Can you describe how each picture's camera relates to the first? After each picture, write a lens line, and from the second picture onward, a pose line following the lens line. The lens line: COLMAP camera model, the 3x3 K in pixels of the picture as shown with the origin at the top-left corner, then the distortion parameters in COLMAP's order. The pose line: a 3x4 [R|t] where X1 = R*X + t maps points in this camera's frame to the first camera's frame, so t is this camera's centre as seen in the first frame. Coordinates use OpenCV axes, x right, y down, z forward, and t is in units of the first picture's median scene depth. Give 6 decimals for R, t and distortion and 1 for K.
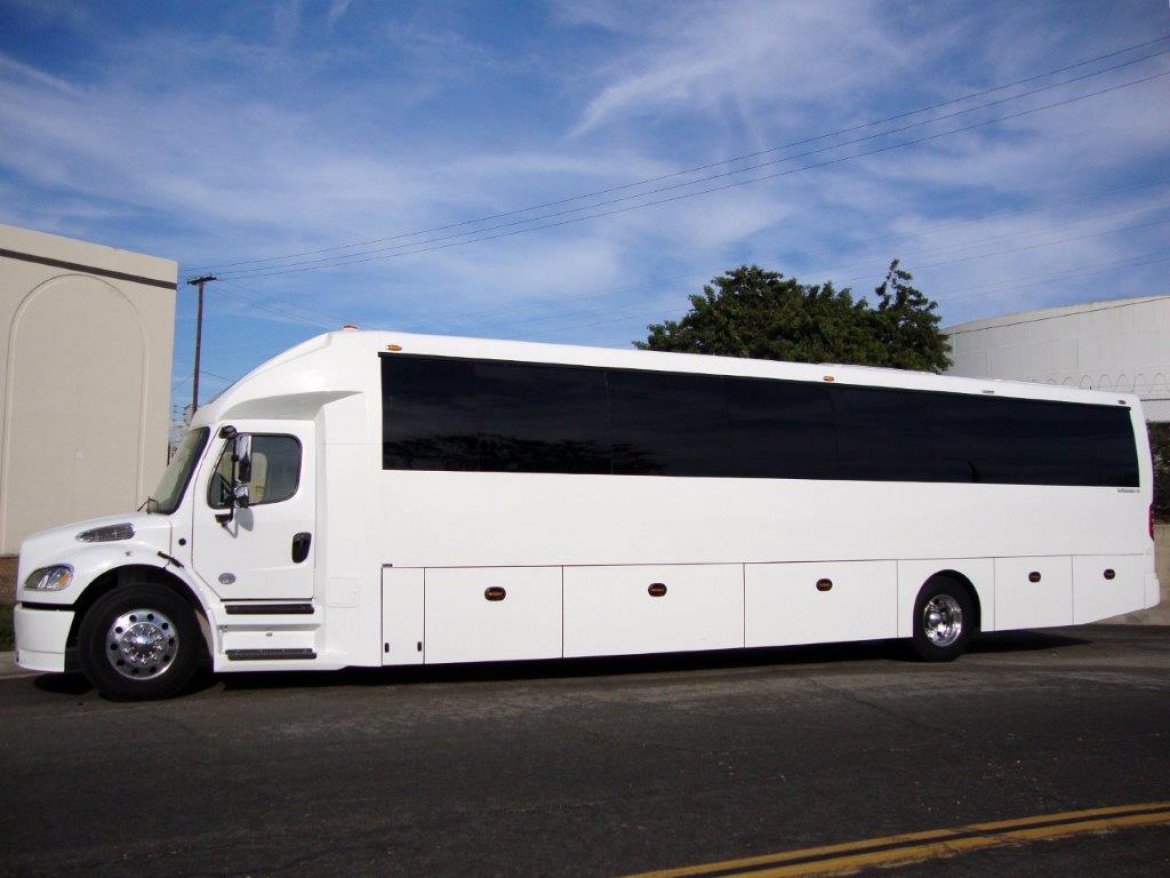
lens RADIAL K [[1113.6, 0, 590.2], [0, 1113.6, 454.0], [0, 0, 1]] dist [-0.213611, 0.224835]
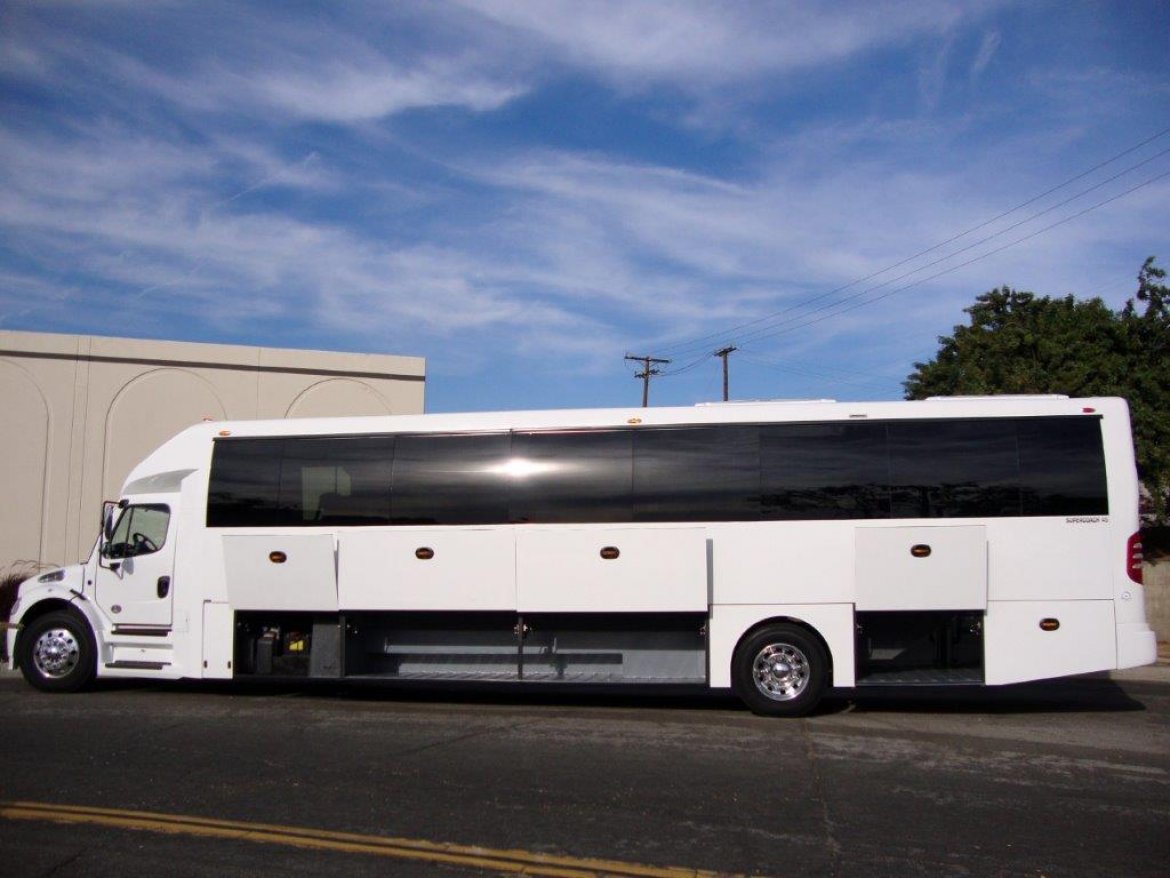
lens RADIAL K [[1113.6, 0, 590.2], [0, 1113.6, 454.0], [0, 0, 1]] dist [-0.213611, 0.224835]
pose [[0.836714, -0.070332, -0.543105, 0.906612], [0.041993, 0.997039, -0.064421, 0.029898], [0.546028, 0.031096, 0.837190, 0.170602]]
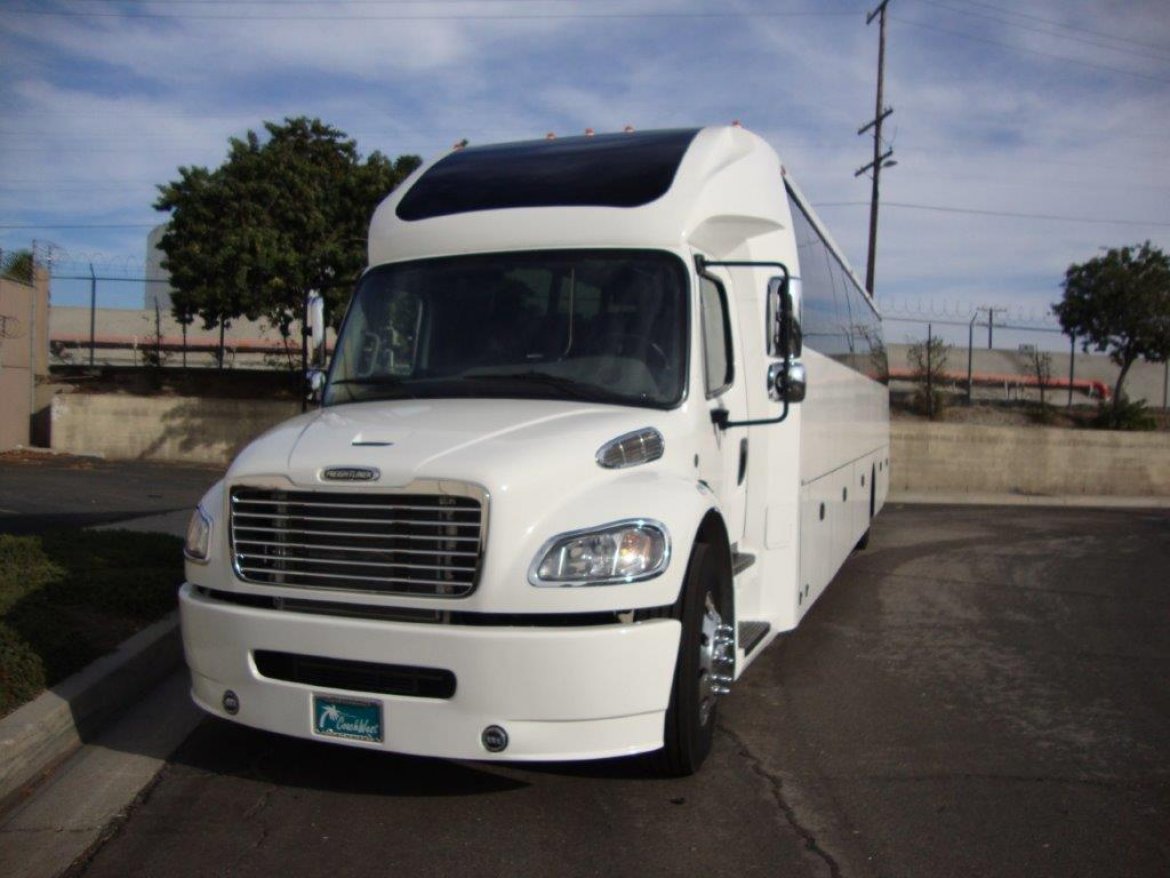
lens RADIAL K [[1047.8, 0, 589.3], [0, 1047.8, 458.4], [0, 0, 1]] dist [-0.202311, 0.202889]
pose [[0.684134, -0.024351, 0.728950, -0.720141], [-0.061905, 0.993897, 0.091300, 0.030683], [-0.726725, -0.107587, 0.678451, 0.610848]]
